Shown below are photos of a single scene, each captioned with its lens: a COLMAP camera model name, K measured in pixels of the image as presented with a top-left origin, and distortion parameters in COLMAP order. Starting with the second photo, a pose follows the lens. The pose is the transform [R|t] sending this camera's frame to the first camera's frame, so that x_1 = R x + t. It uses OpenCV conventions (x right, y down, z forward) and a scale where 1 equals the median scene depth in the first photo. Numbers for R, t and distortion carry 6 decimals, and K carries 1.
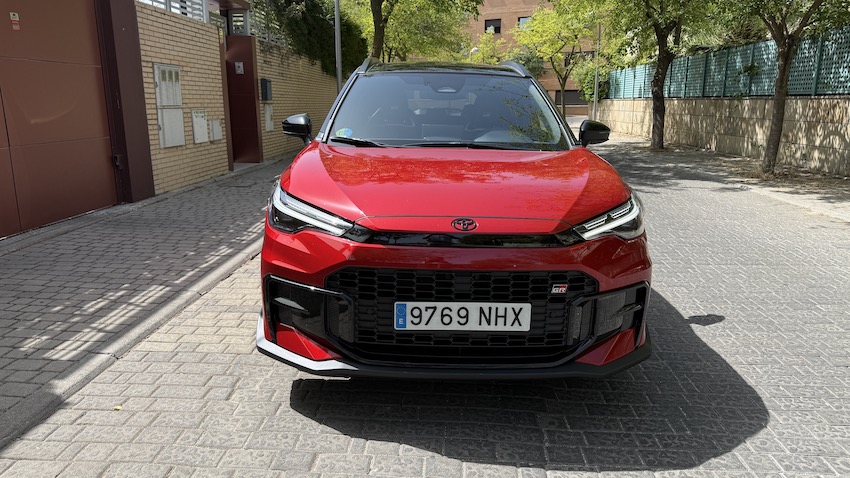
lens RADIAL K [[600.2, 0, 425.0], [0, 600.2, 239.0], [0, 0, 1]] dist [0.079699, -0.093468]
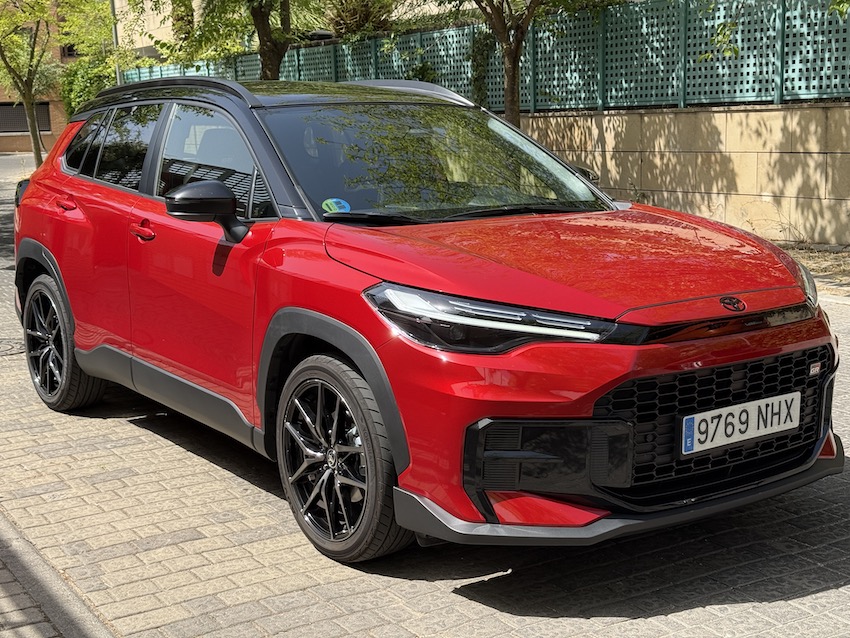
lens RADIAL K [[1203.2, 0, 425.0], [0, 1203.2, 319.0], [0, 0, 1]] dist [0.046138, 0.046242]
pose [[0.817811, -0.123525, 0.562074, -0.918438], [0.158231, 0.987313, -0.013244, -0.037304], [-0.553307, 0.099769, 0.826981, -0.056603]]
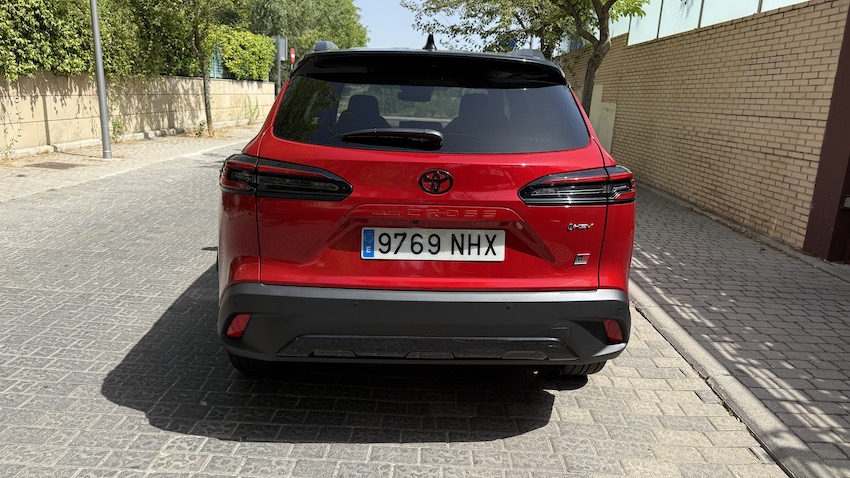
lens RADIAL K [[600.2, 0, 425.0], [0, 600.2, 239.0], [0, 0, 1]] dist [0.079699, -0.093468]
pose [[-0.997912, -0.049002, -0.042084, 0.072122], [-0.062677, 0.892082, 0.447506, -0.701385], [0.015614, 0.449209, -0.893290, 2.945306]]
